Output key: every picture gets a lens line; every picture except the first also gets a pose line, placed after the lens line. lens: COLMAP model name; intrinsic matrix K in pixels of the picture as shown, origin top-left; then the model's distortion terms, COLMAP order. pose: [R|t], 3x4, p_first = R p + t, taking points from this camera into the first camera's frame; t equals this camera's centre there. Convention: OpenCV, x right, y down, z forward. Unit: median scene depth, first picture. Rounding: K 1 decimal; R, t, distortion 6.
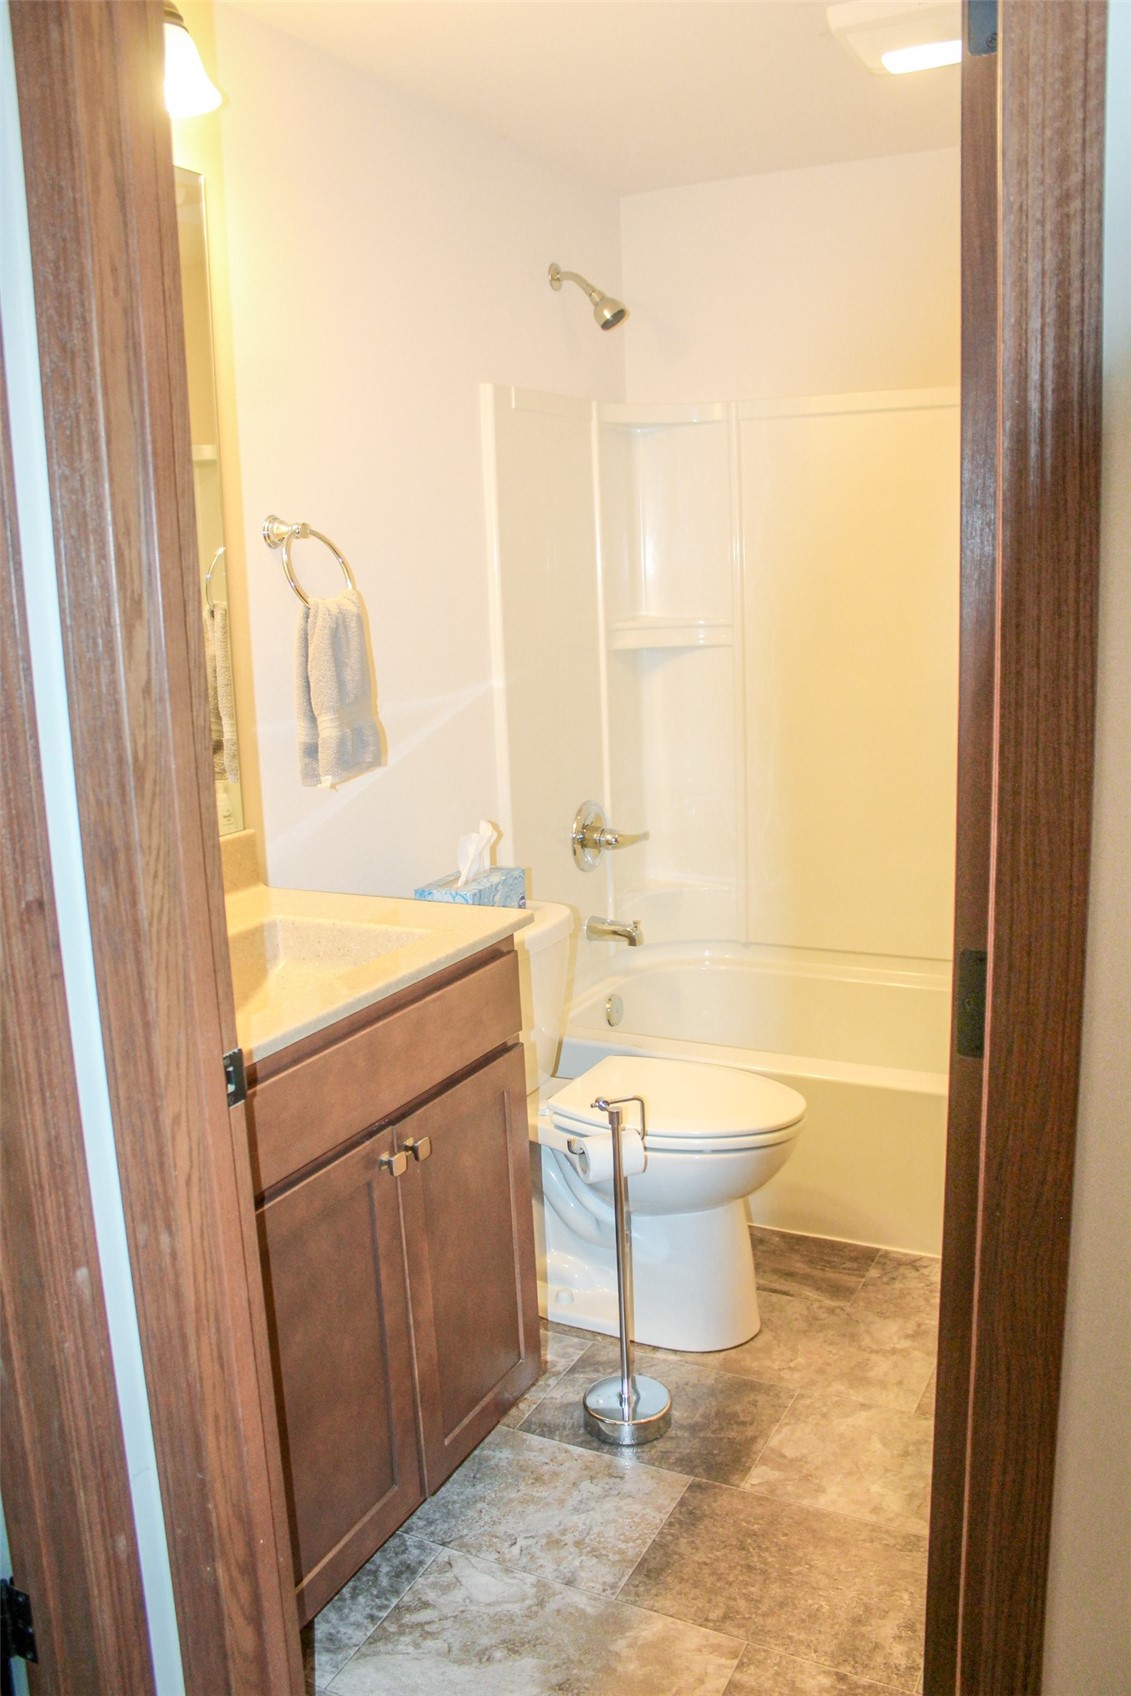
lens RADIAL K [[1410.9, 0, 565.5], [0, 1410.9, 843.6], [0, 0, 1]] dist [-0.104866, 0.075935]
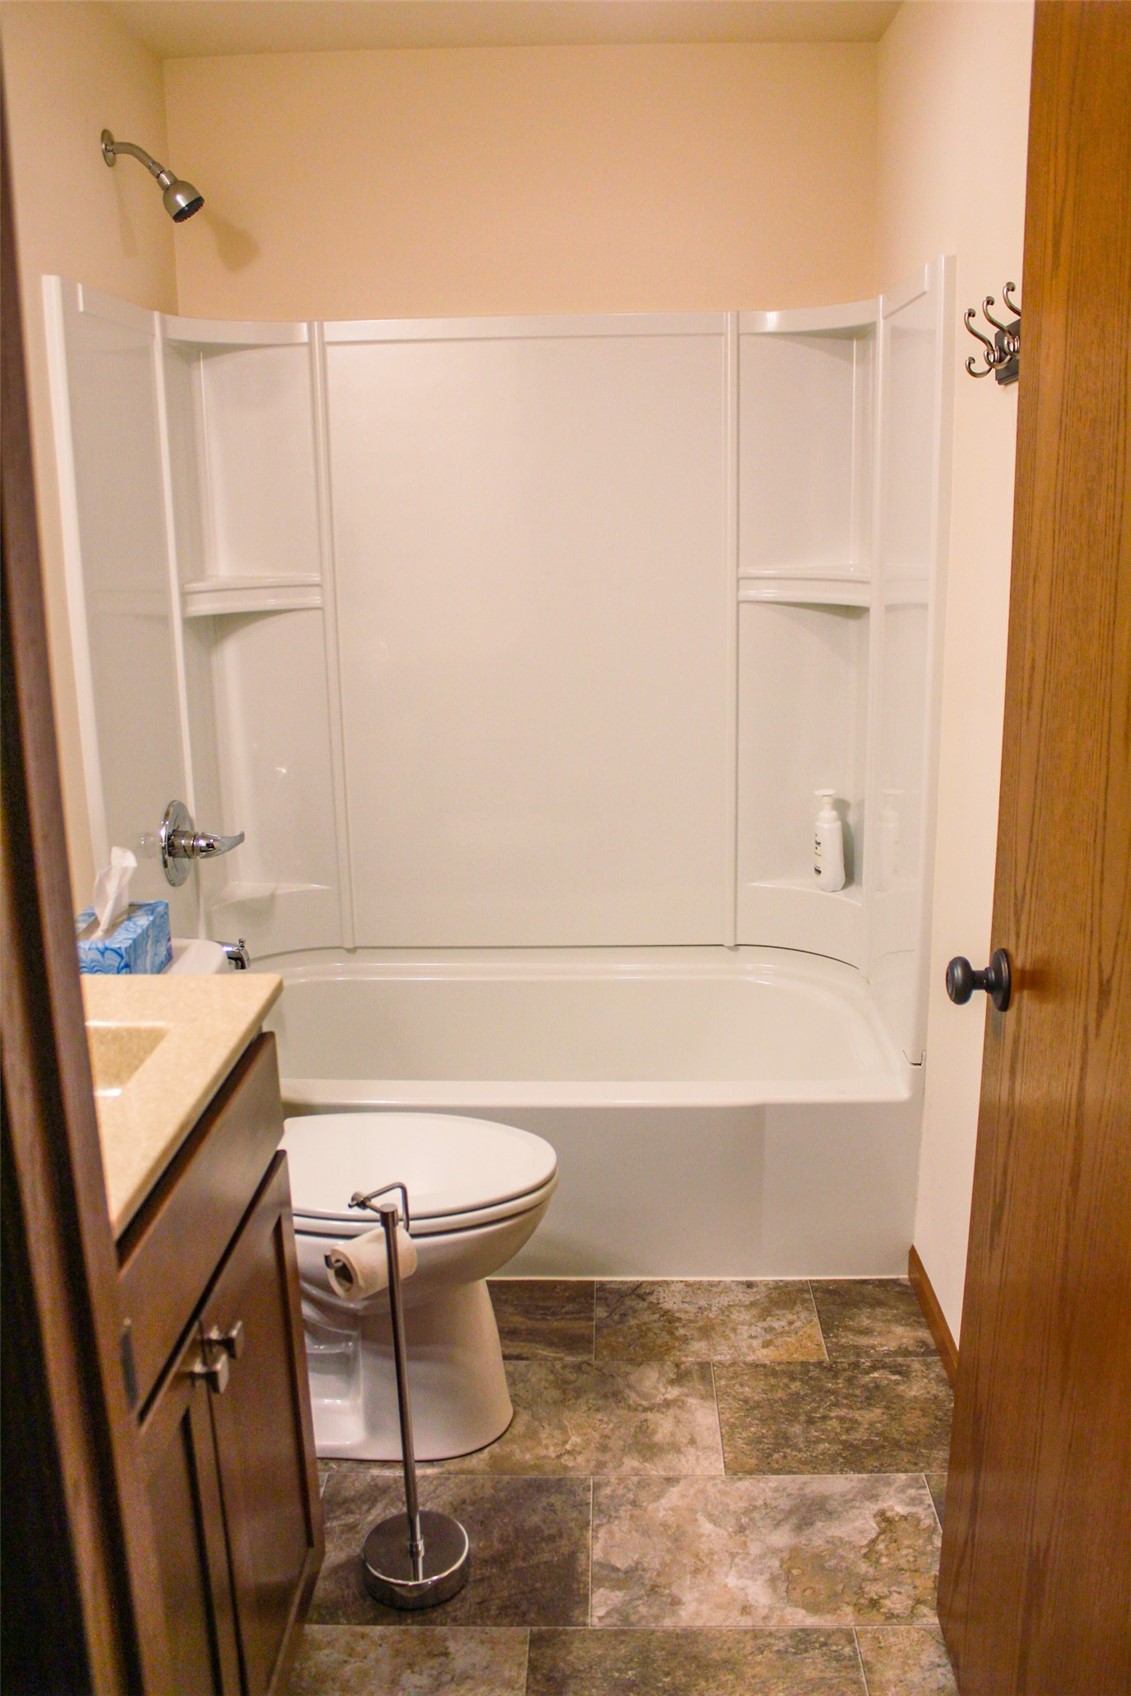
lens RADIAL K [[1410.9, 0, 568.0], [0, 1410.9, 846.6], [0, 0, 1]] dist [-0.104866, 0.075935]
pose [[0.902489, -0.079362, 0.423338, -0.172509], [0.063100, 0.996635, 0.052315, -0.044265], [-0.426065, -0.020501, 0.904460, 0.220388]]
